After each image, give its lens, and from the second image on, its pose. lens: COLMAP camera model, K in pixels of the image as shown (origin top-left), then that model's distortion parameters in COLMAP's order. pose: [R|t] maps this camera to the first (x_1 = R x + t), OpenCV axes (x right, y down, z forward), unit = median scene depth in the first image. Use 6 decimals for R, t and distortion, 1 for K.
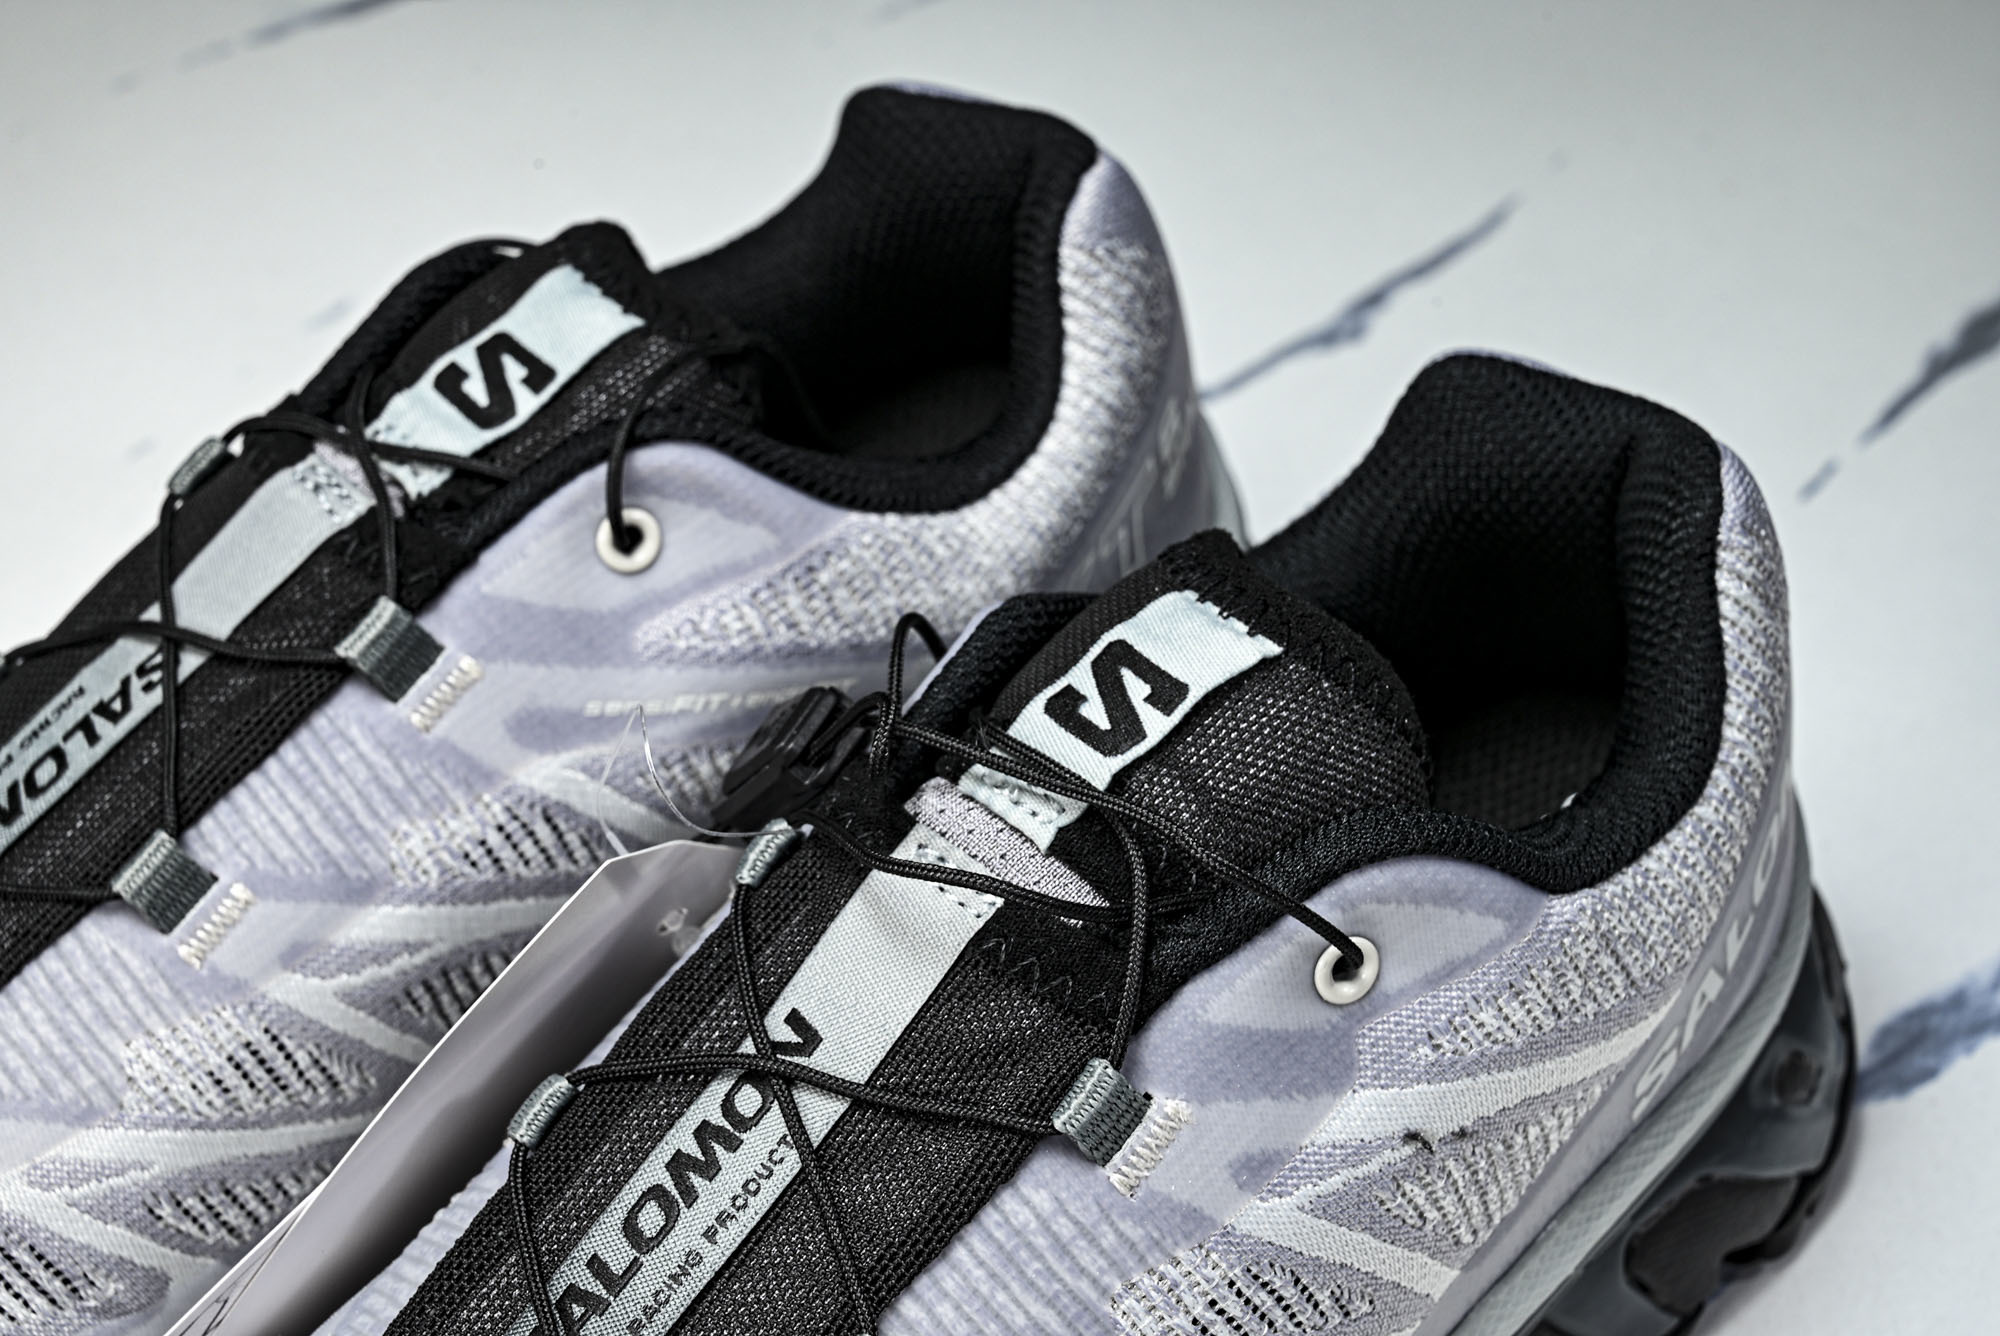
lens RADIAL K [[3951.0, 0, 1001.8], [0, 3951.0, 668.3], [0, 0, 1]] dist [-0.005219, 0.000000]
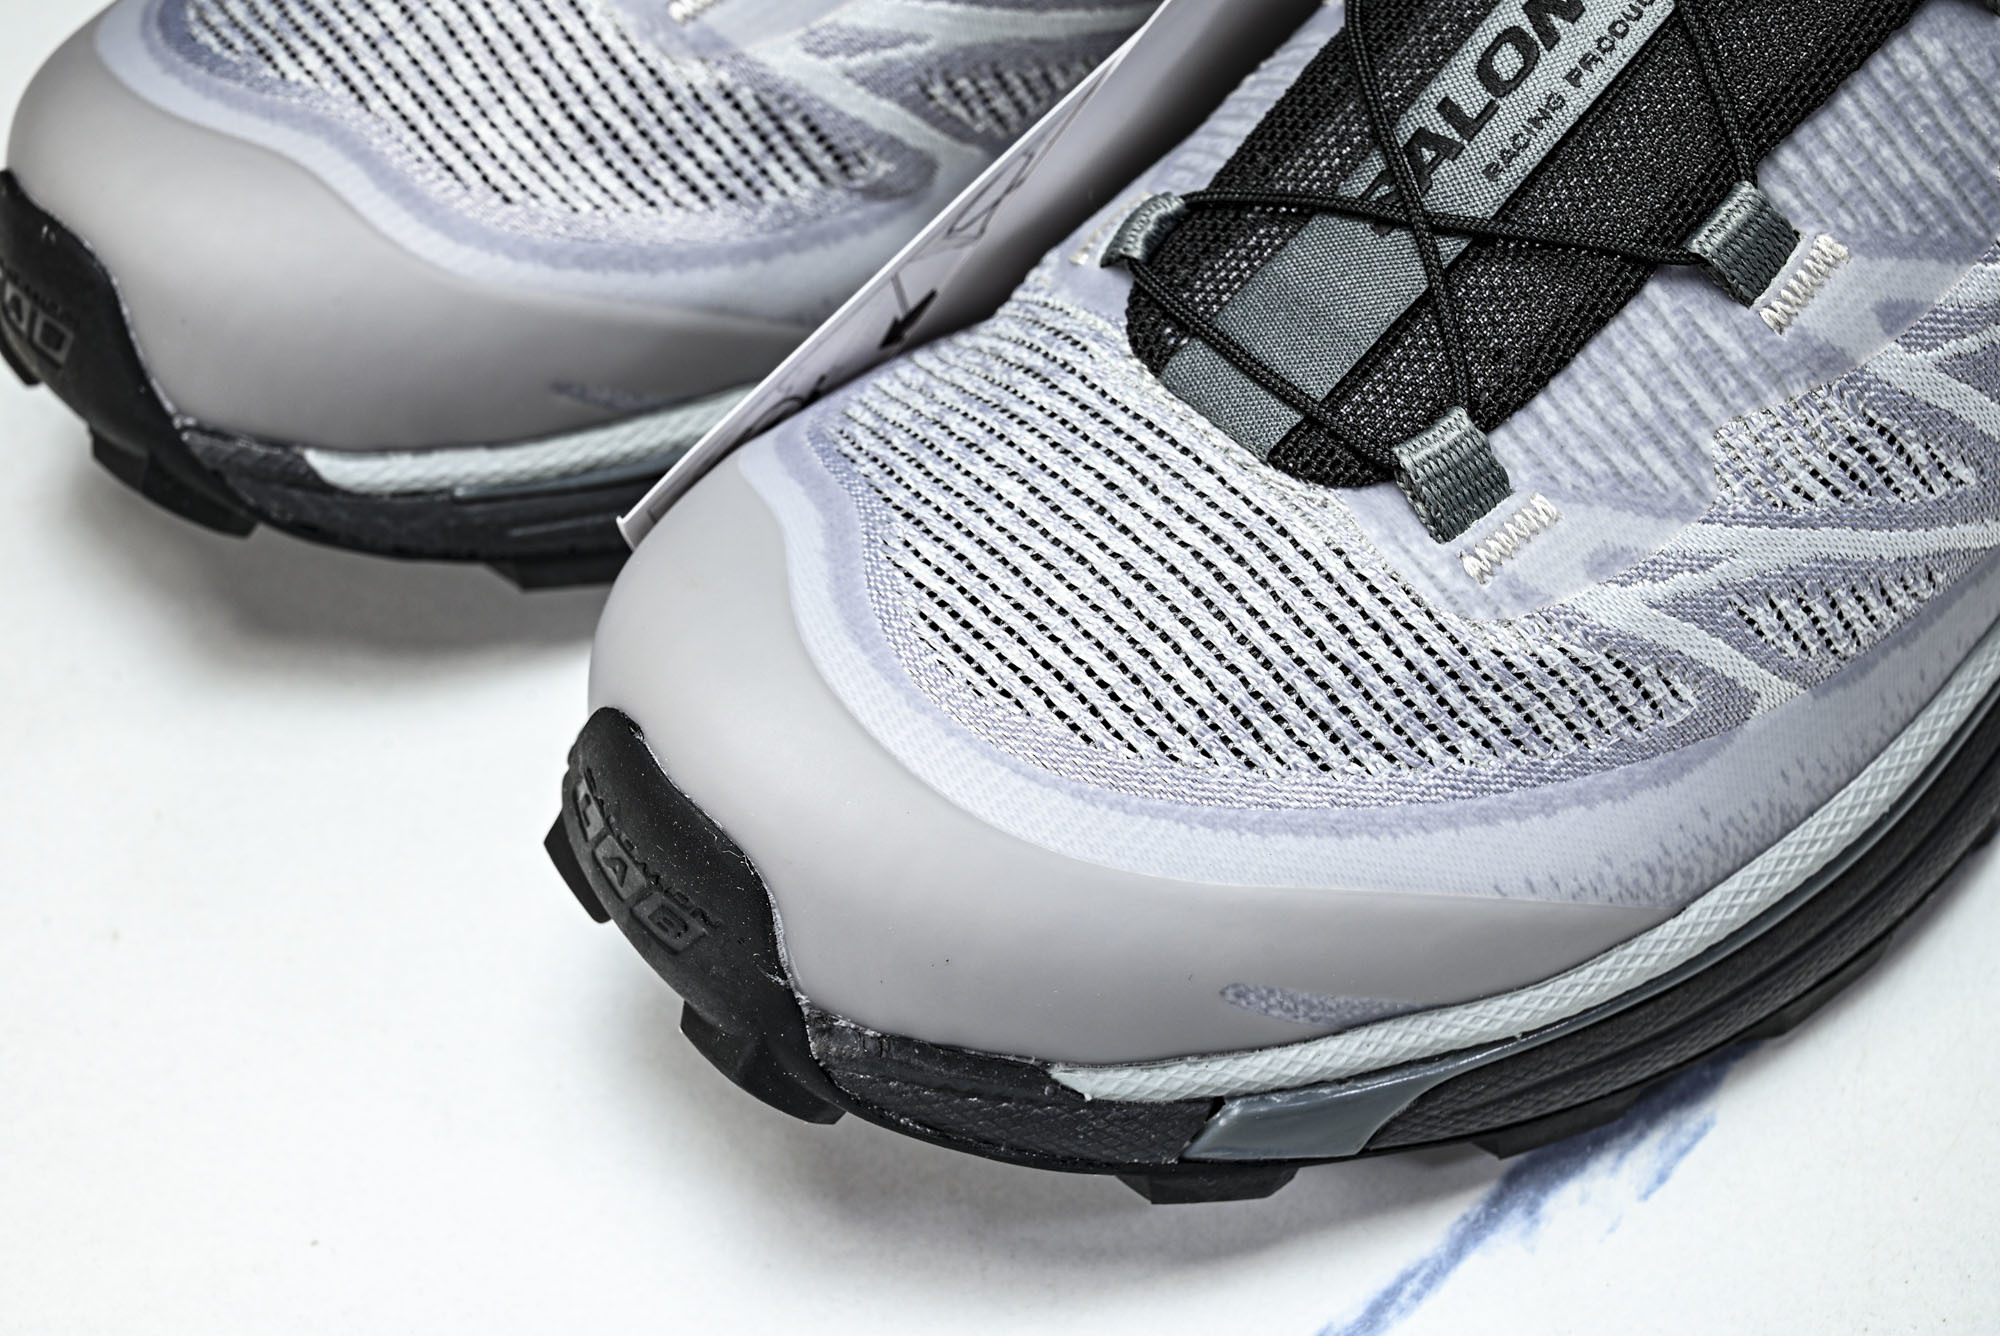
lens RADIAL K [[3818.1, 0, 1001.6], [0, 3818.1, 734.8], [0, 0, 1]] dist [-0.017497, 0.000000]
pose [[0.995959, 0.042803, -0.078954, -0.126291], [-0.026740, 0.980581, 0.194285, 0.119724], [0.085736, -0.191389, 0.977763, 0.070635]]
